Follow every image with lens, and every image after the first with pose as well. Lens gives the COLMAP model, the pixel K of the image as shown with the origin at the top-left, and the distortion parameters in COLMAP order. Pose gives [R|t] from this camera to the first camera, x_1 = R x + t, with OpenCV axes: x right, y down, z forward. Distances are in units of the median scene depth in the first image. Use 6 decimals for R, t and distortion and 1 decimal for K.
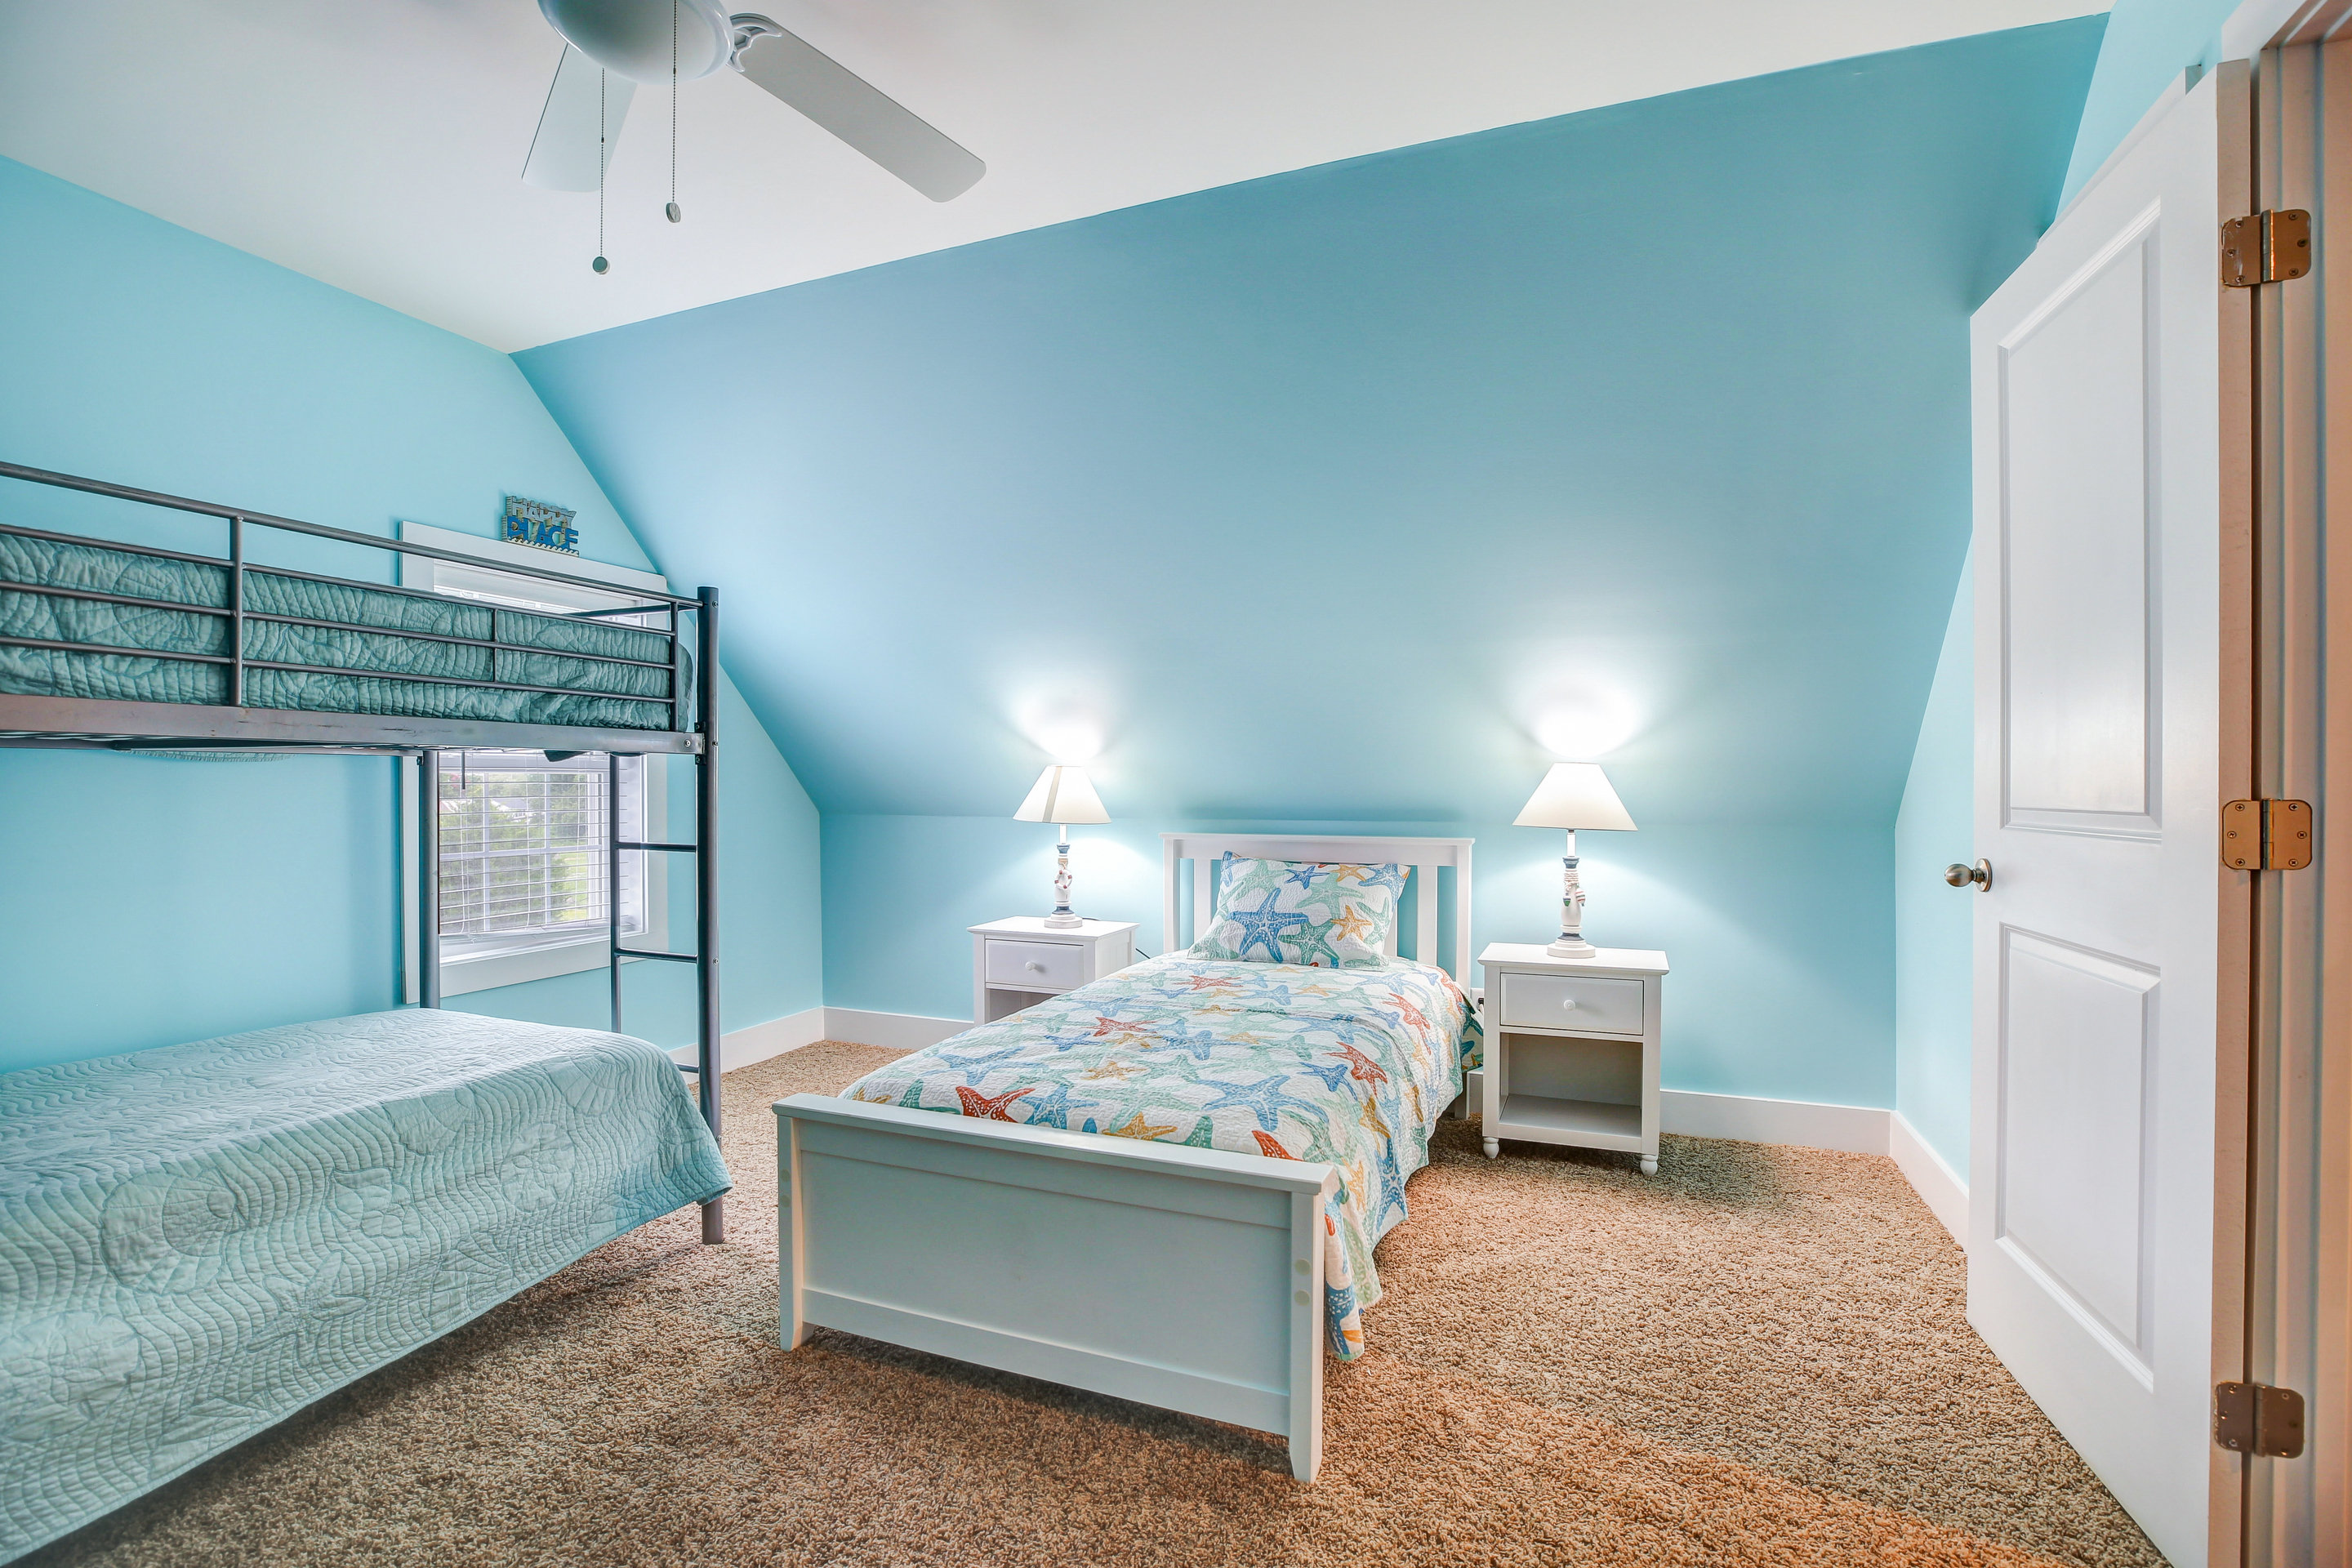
lens RADIAL K [[1091.9, 0, 1155.8], [0, 1091.9, 775.0], [0, 0, 1]] dist [-0.045267, 0.014698]
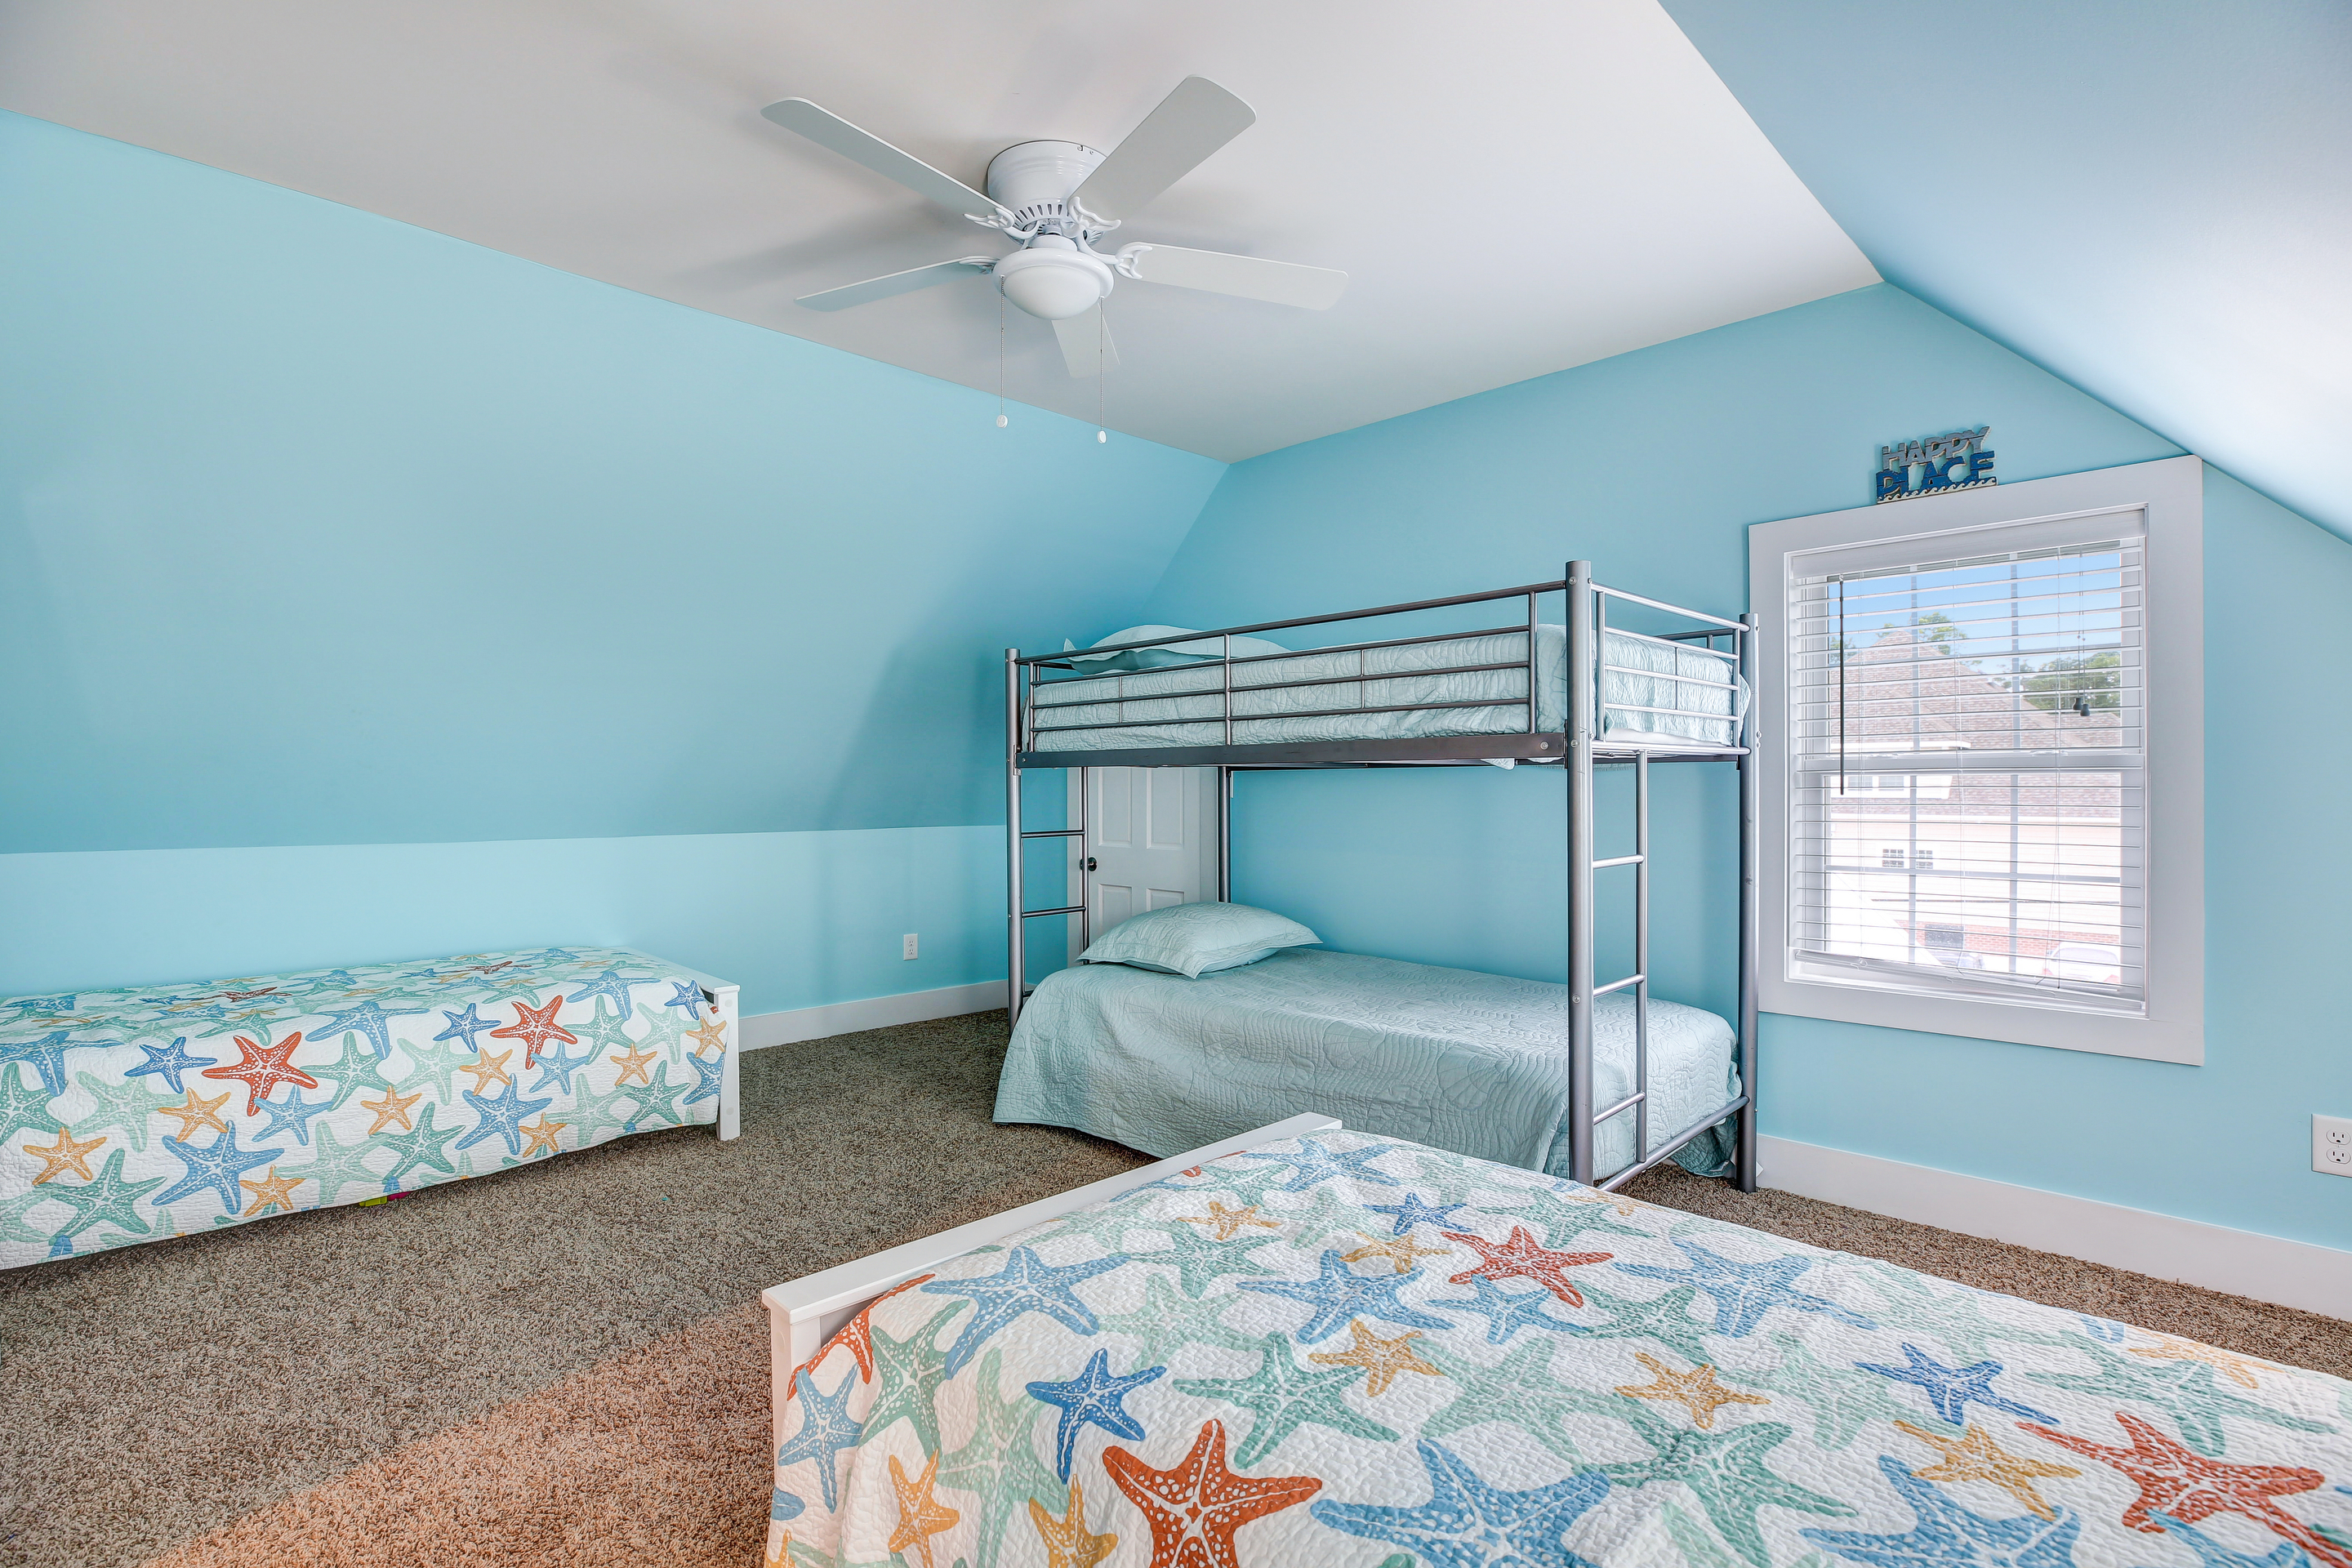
lens RADIAL K [[1091.9, 0, 1155.8], [0, 1091.9, 775.0], [0, 0, 1]] dist [-0.045267, 0.014698]
pose [[-0.401162, -0.008978, -0.915963, 0.562133], [0.002996, 0.999934, -0.011113, 0.006125], [0.916002, -0.007202, -0.401108, 1.167014]]
